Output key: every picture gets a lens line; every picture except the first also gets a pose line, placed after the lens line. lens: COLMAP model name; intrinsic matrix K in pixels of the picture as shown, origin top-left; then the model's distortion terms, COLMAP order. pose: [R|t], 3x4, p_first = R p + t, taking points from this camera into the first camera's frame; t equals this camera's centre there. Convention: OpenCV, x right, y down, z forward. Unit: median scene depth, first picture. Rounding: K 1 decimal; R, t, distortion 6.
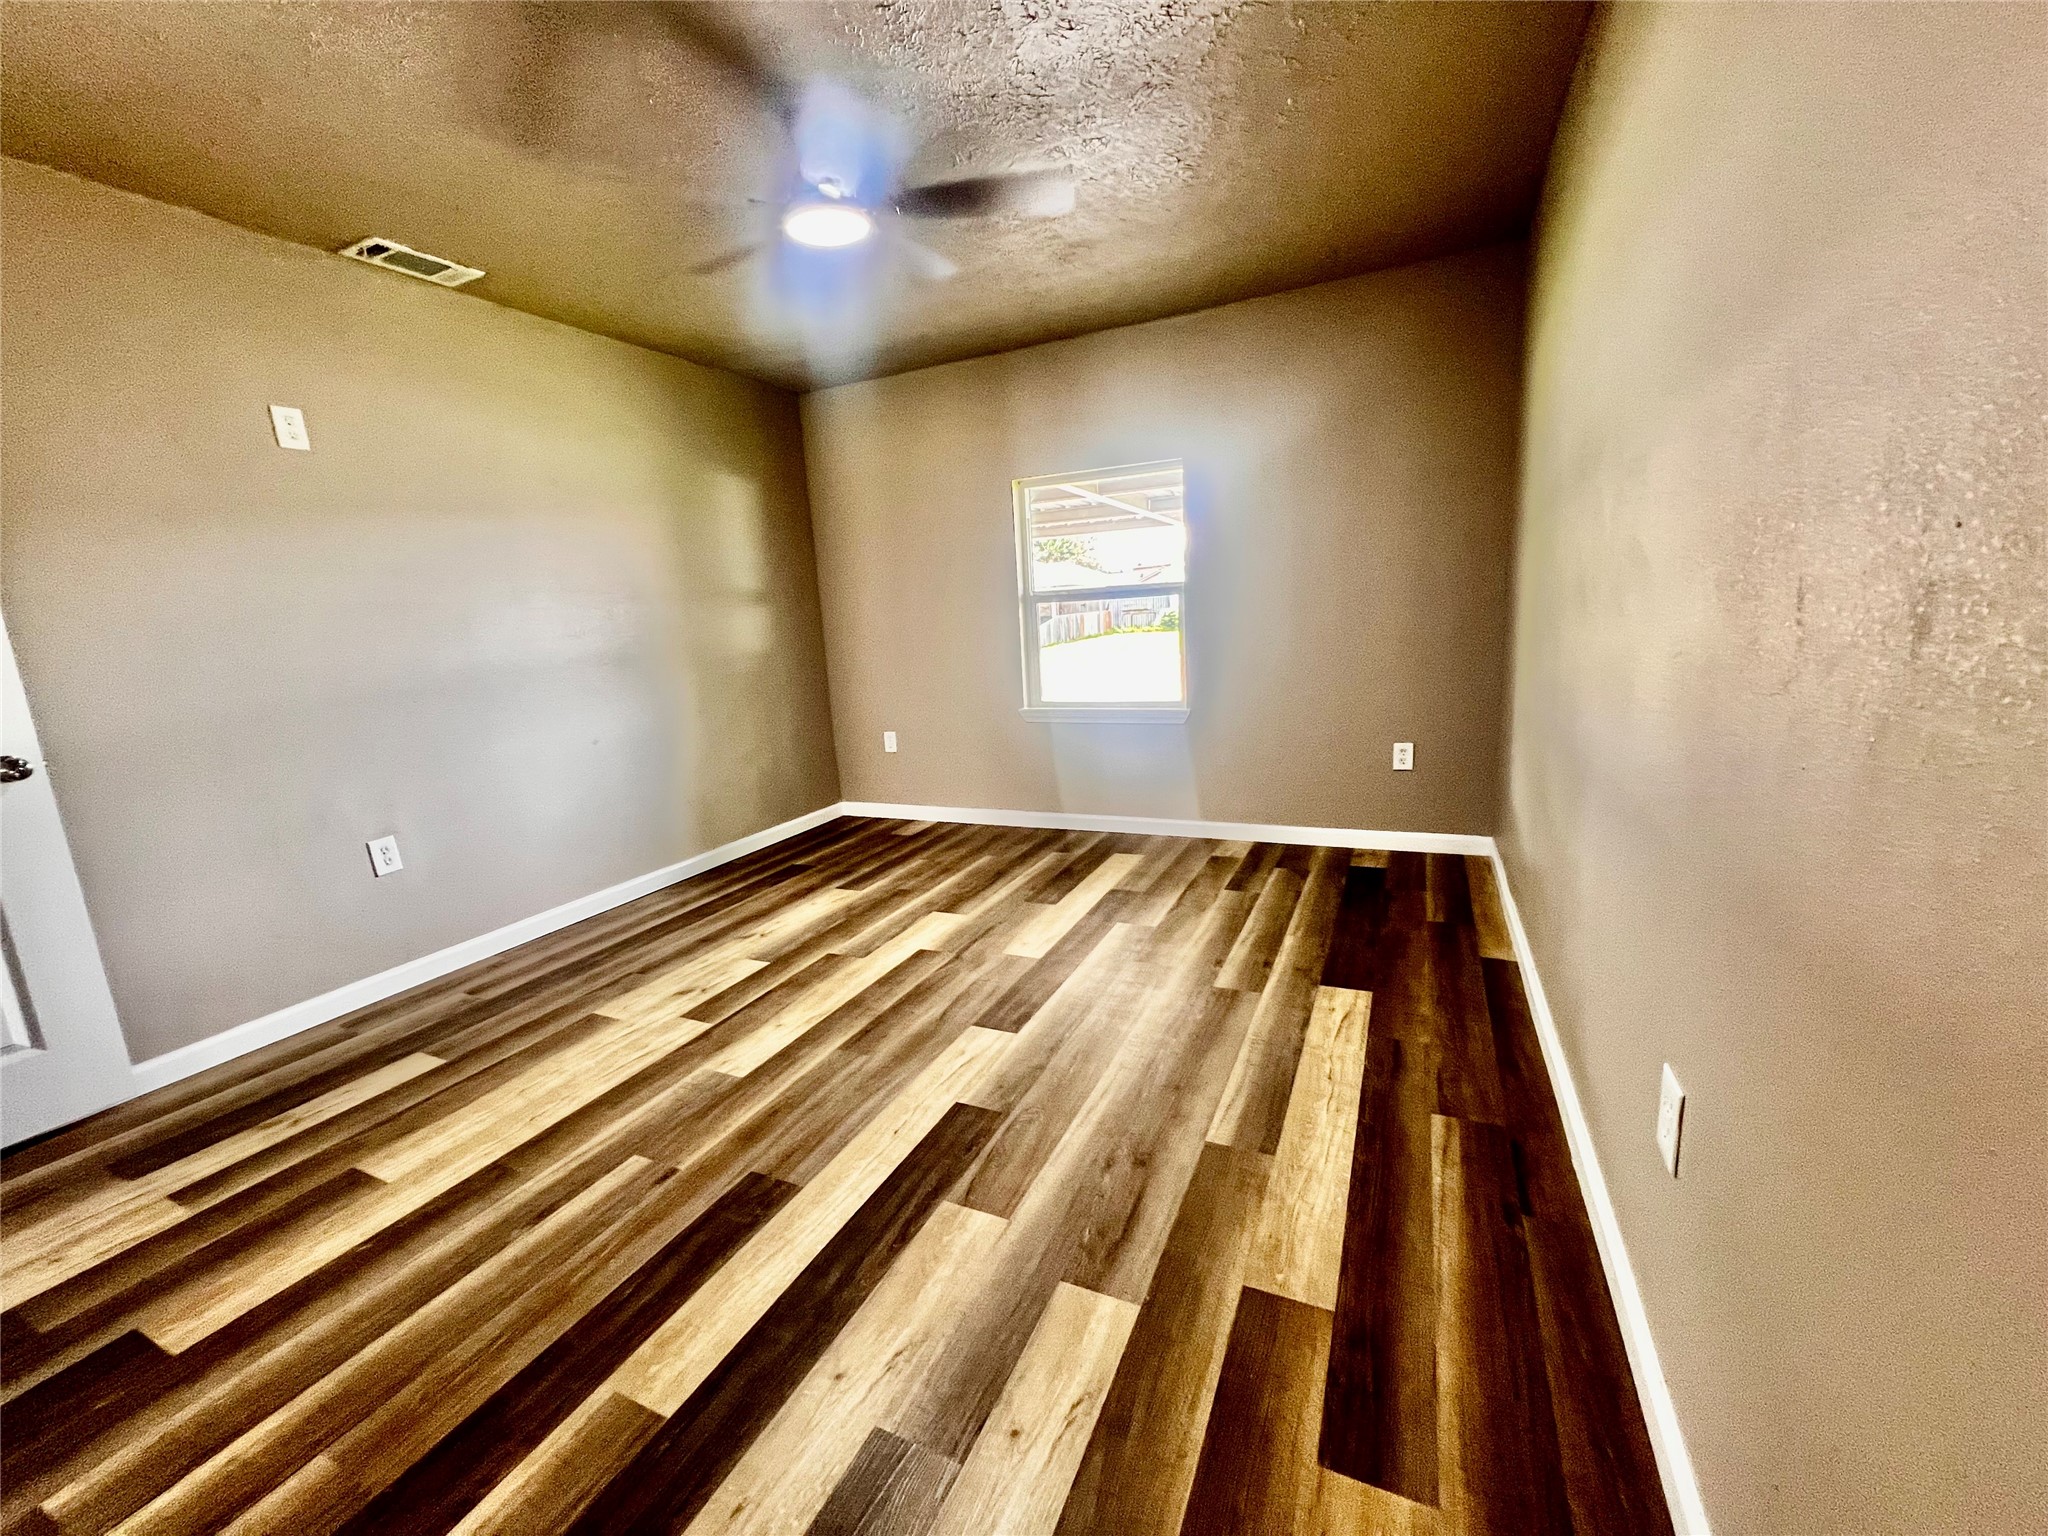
lens RADIAL K [[819.3, 0, 1038.5], [0, 819.3, 757.9], [0, 0, 1]] dist [-0.003502, 0.001214]
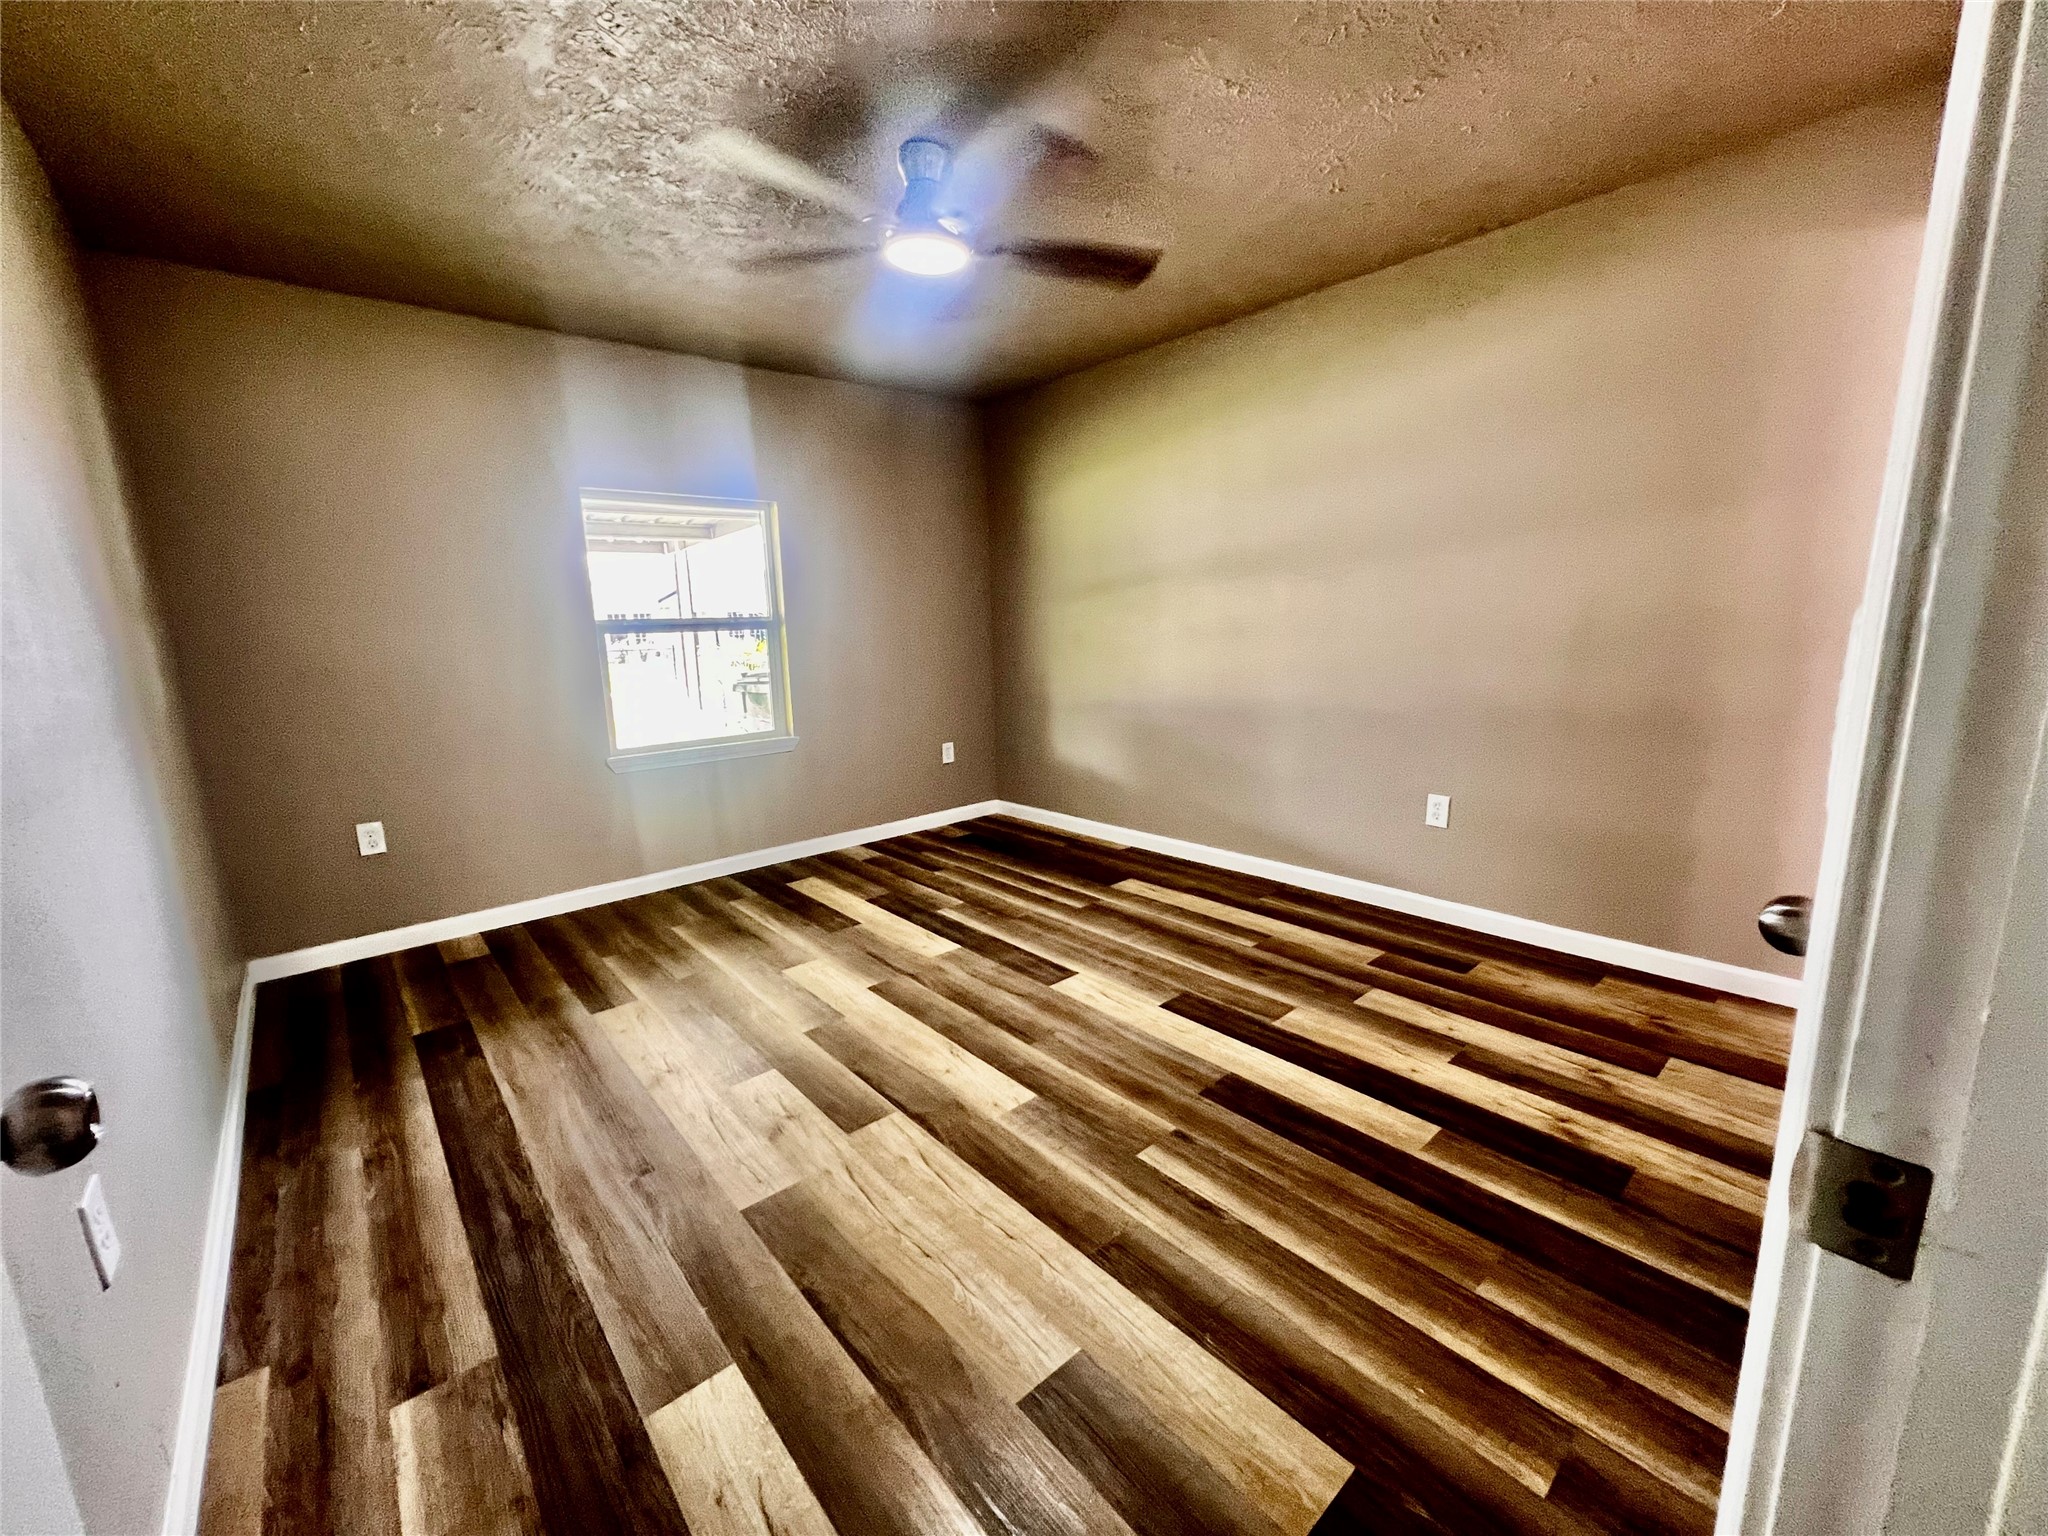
lens RADIAL K [[819.3, 0, 1028.3], [0, 819.3, 768.0], [0, 0, 1]] dist [-0.003502, 0.001214]
pose [[0.407416, -0.121042, 0.905186, -1.006413], [0.168697, 0.984095, 0.055664, -0.040050], [-0.897526, 0.130024, 0.421356, 0.461447]]
